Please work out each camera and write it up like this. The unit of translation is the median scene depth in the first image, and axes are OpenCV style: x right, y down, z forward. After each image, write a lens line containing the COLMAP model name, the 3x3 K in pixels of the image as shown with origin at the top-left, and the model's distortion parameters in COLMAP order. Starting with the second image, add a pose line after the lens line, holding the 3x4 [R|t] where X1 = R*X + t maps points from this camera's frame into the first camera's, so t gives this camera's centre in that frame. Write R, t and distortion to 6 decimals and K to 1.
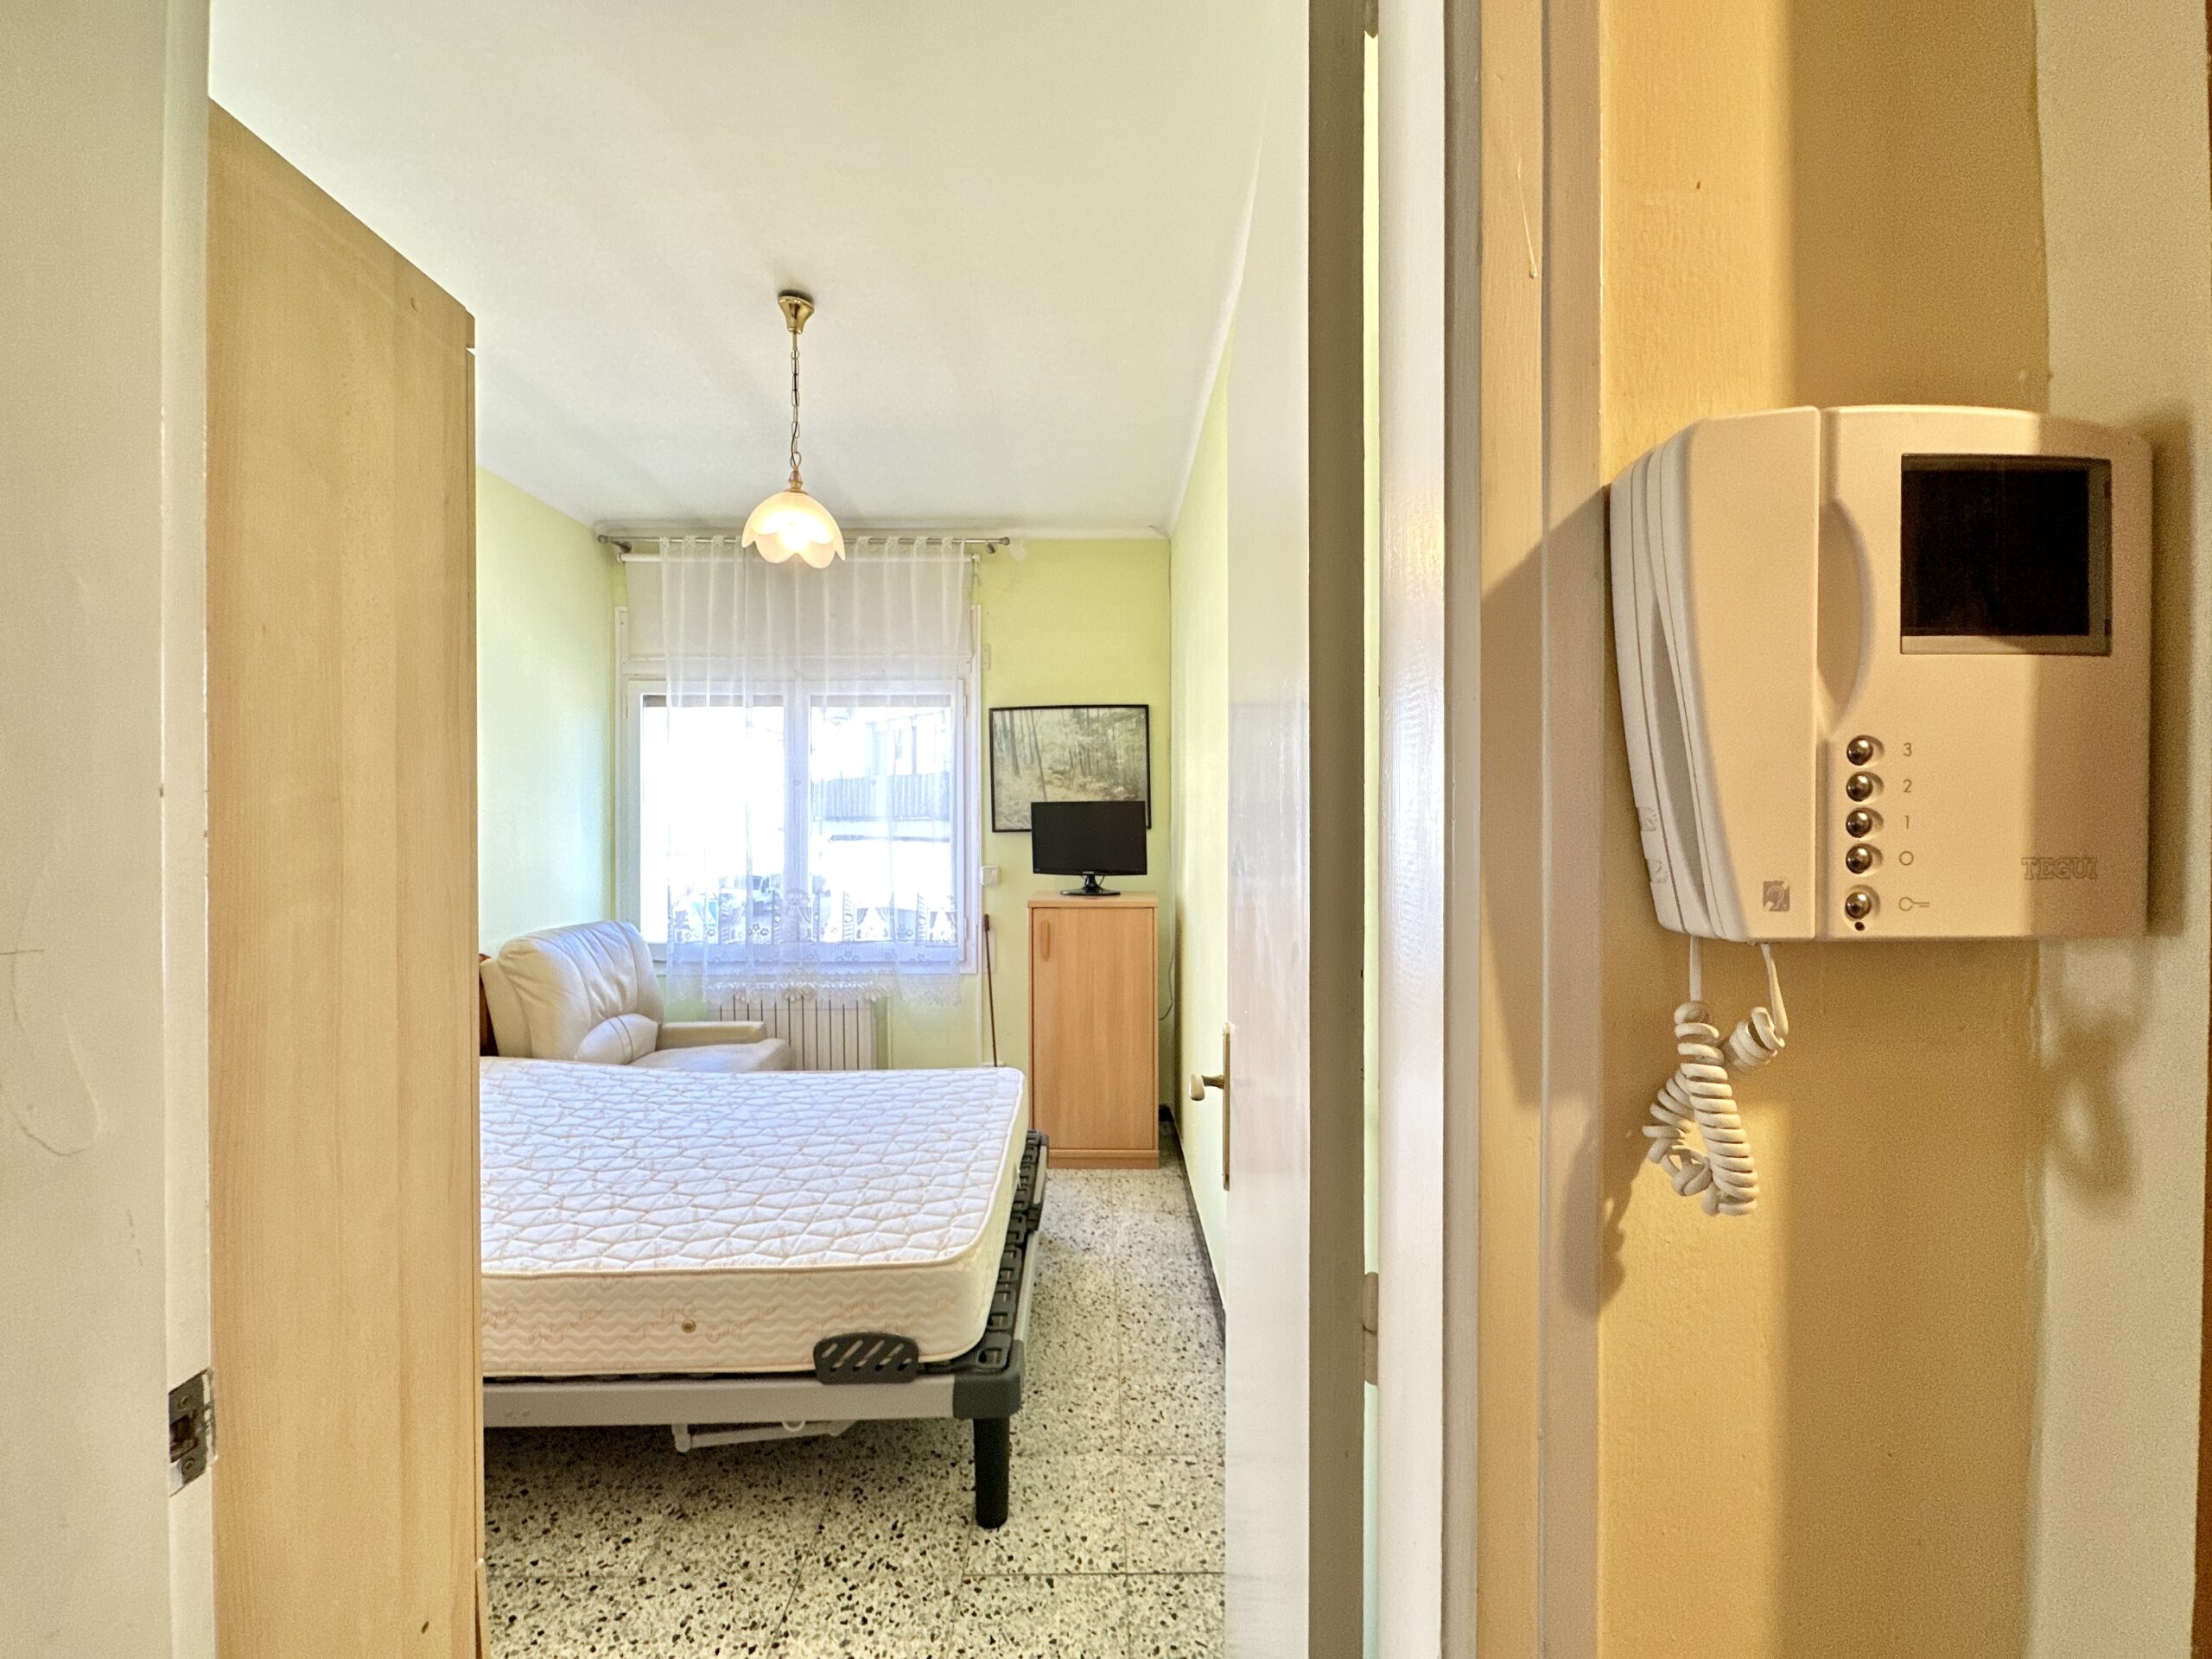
lens RADIAL K [[879.1, 0, 1107.0], [0, 879.1, 828.2], [0, 0, 1]] dist [-0.001621, -0.001171]
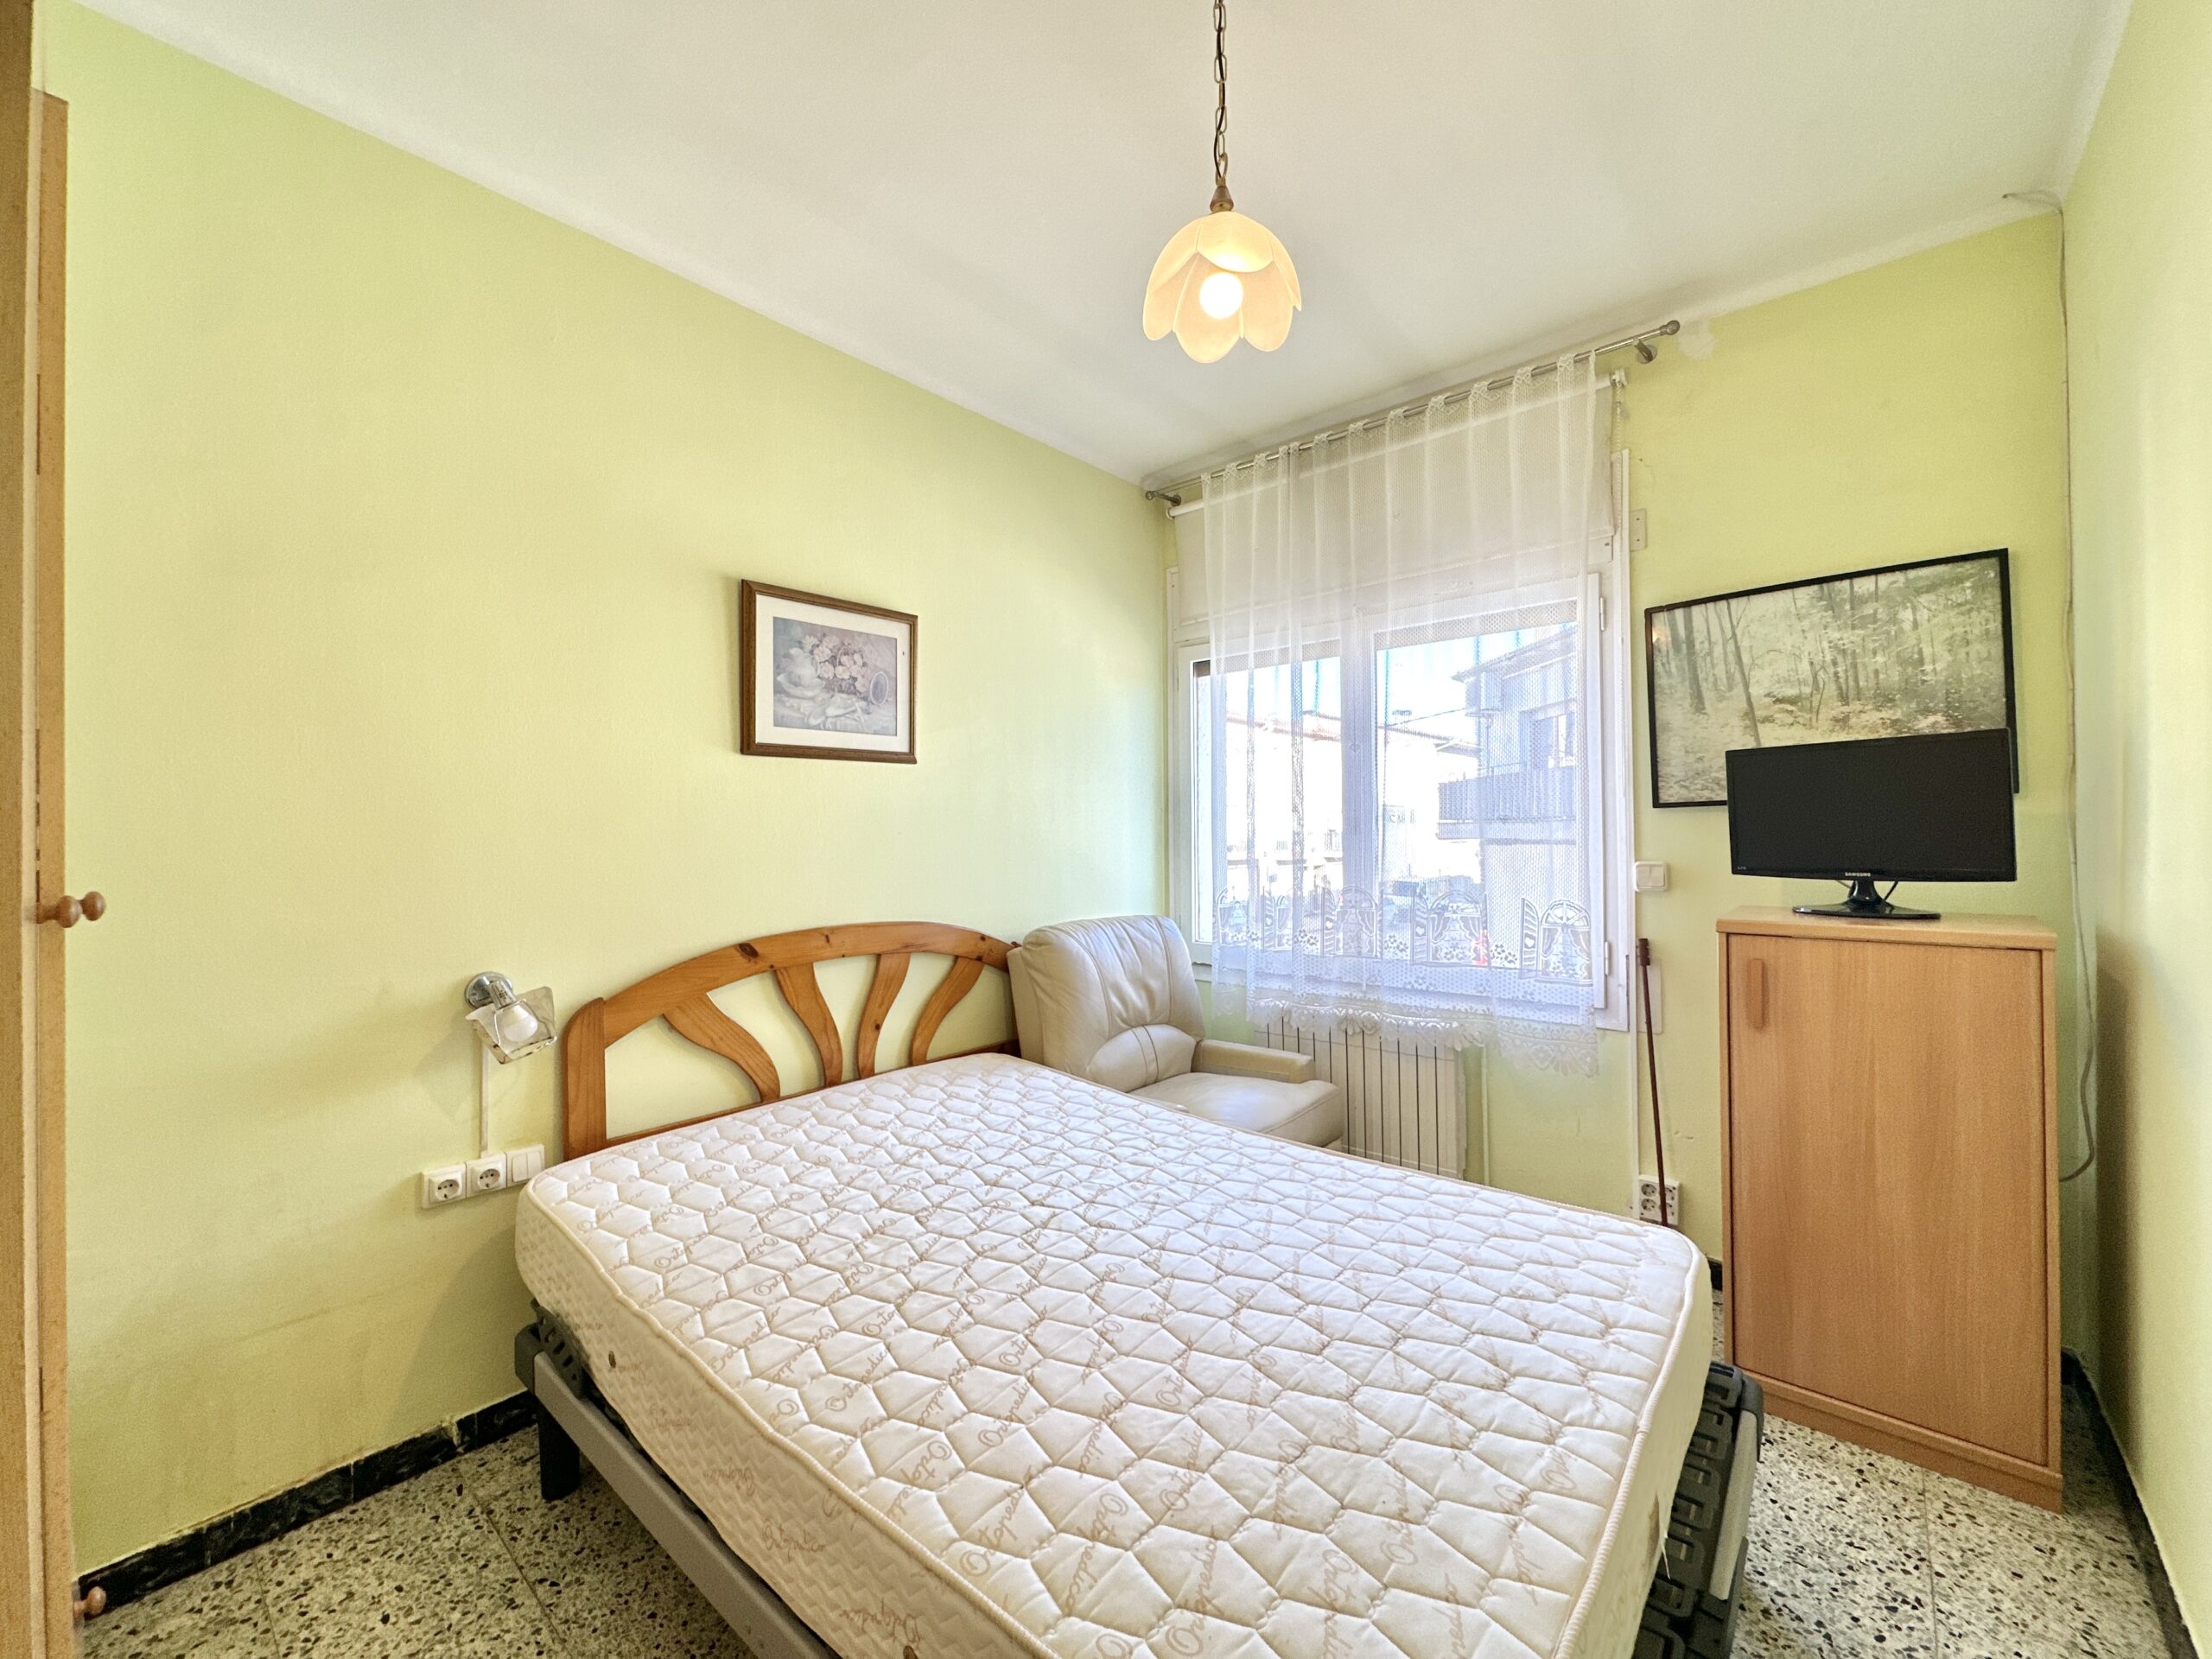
lens RADIAL K [[879.1, 0, 1104.3], [0, 879.1, 829.7], [0, 0, 1]] dist [-0.001621, -0.001171]
pose [[0.748656, -0.009645, -0.662888, -0.010120], [0.004466, 0.999945, -0.009505, 0.026367], [0.662943, 0.004155, 0.748658, 0.298162]]
